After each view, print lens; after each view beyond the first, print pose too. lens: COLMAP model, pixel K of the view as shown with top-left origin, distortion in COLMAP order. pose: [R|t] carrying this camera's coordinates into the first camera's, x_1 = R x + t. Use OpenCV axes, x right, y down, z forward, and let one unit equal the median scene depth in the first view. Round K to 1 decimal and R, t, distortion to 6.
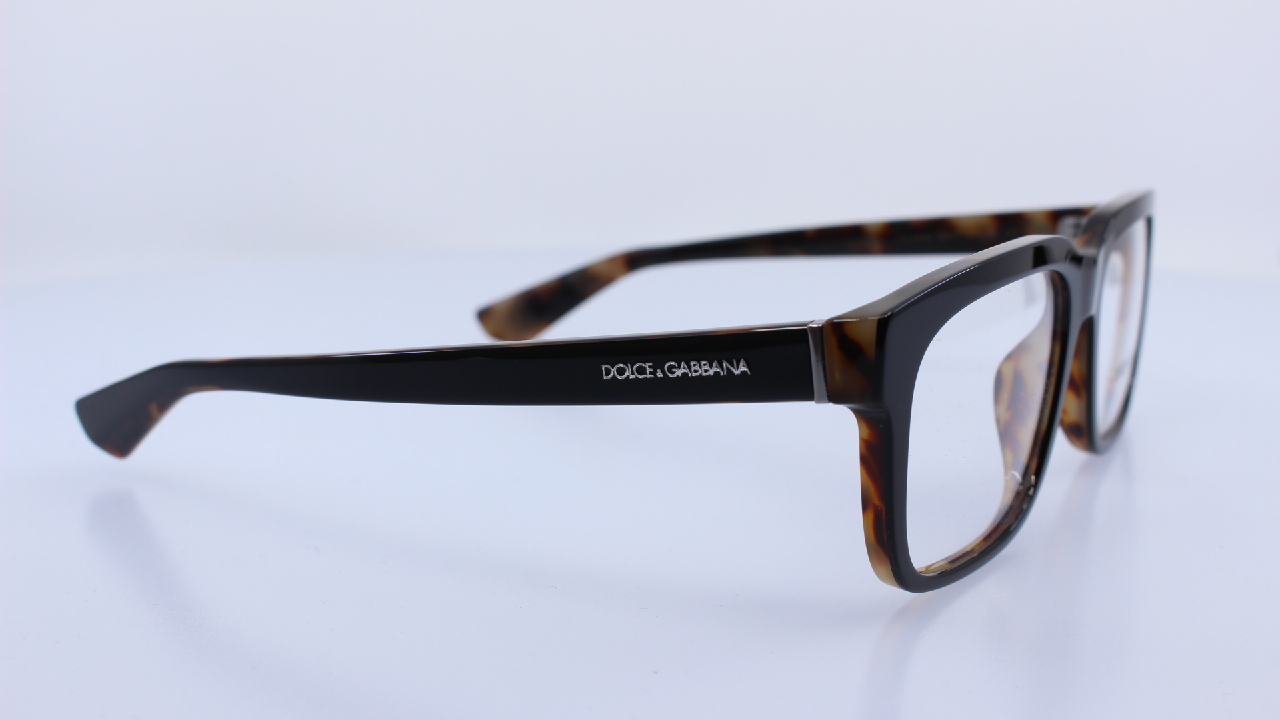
lens RADIAL K [[1717.0, 0, 636.7], [0, 1717.0, 289.4], [0, 0, 1]] dist [-0.118021, -0.783726]
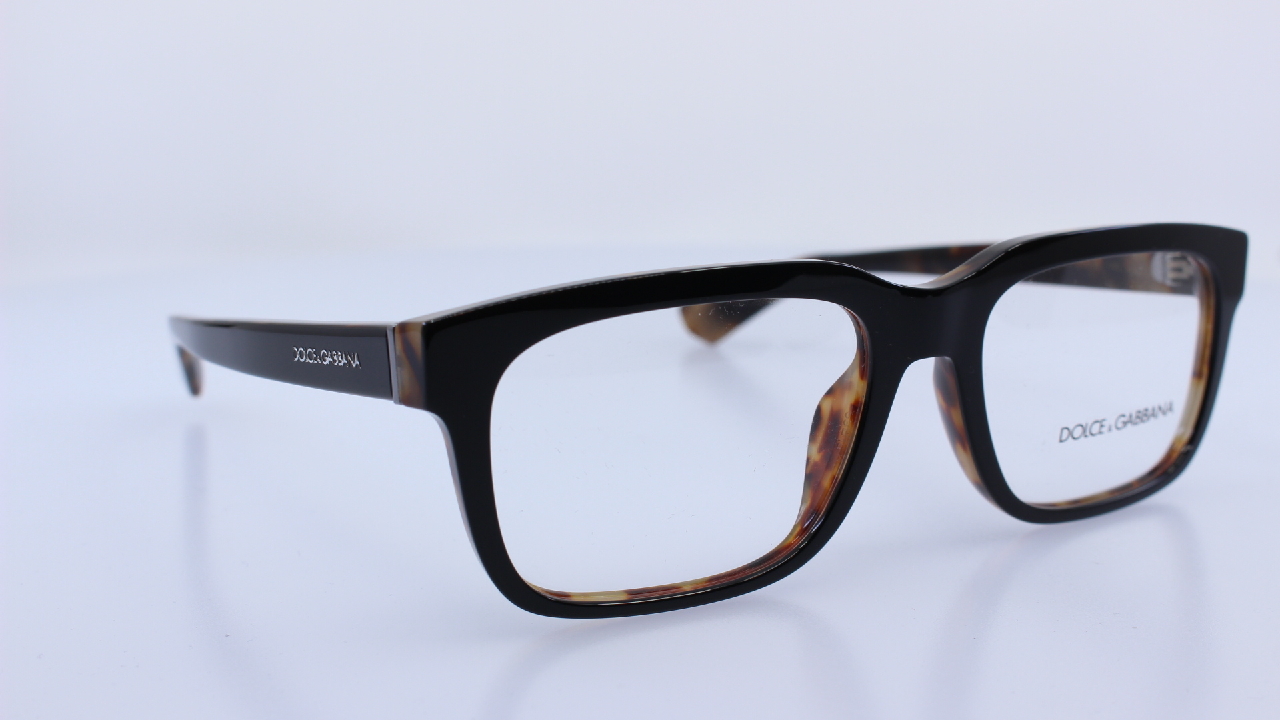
lens RADIAL K [[1717.0, 0, 636.7], [0, 1717.0, 289.4], [0, 0, 1]] dist [-0.118021, -0.783726]
pose [[0.865728, 0.079358, -0.494184, 0.685481], [-0.079334, 0.996626, 0.021063, -0.031061], [0.494188, 0.020971, 0.869102, 0.186113]]
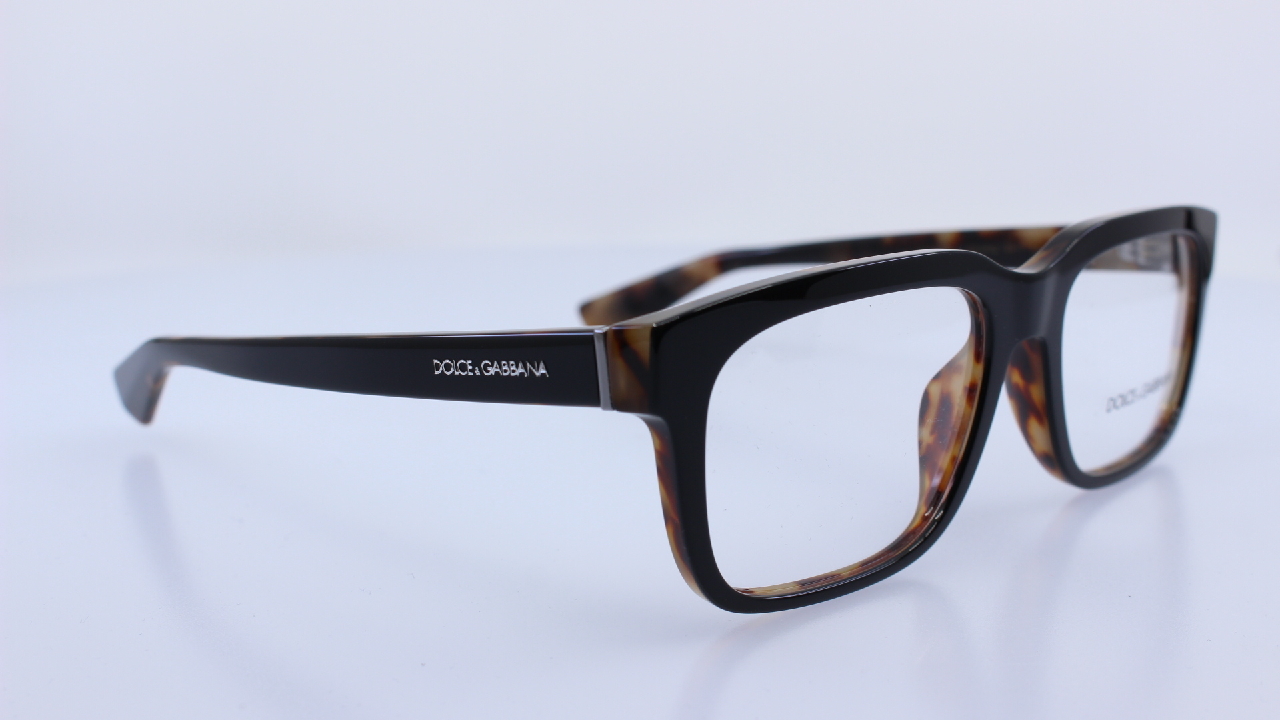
lens RADIAL K [[1717.0, 0, 636.7], [0, 1717.0, 289.4], [0, 0, 1]] dist [-0.118021, -0.783726]
pose [[0.965056, 0.042407, -0.258590, 0.358007], [-0.042027, 0.999092, 0.007002, -0.010013], [0.258653, 0.004111, 0.965962, 0.049887]]
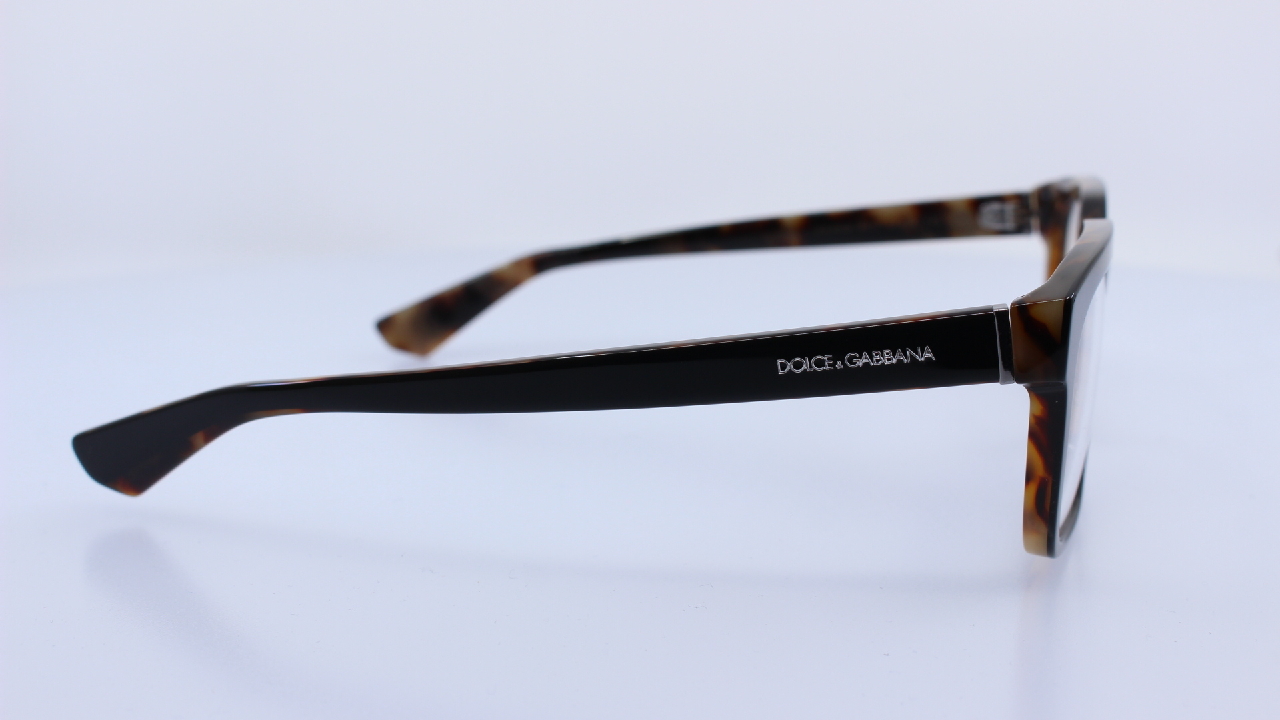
lens RADIAL K [[1717.0, 0, 636.7], [0, 1717.0, 289.4], [0, 0, 1]] dist [-0.118021, -0.783726]
pose [[0.963989, -0.043399, 0.262377, -0.363071], [0.043850, 0.999030, 0.004140, -0.005185], [-0.262302, 0.007515, 0.964956, 0.049939]]
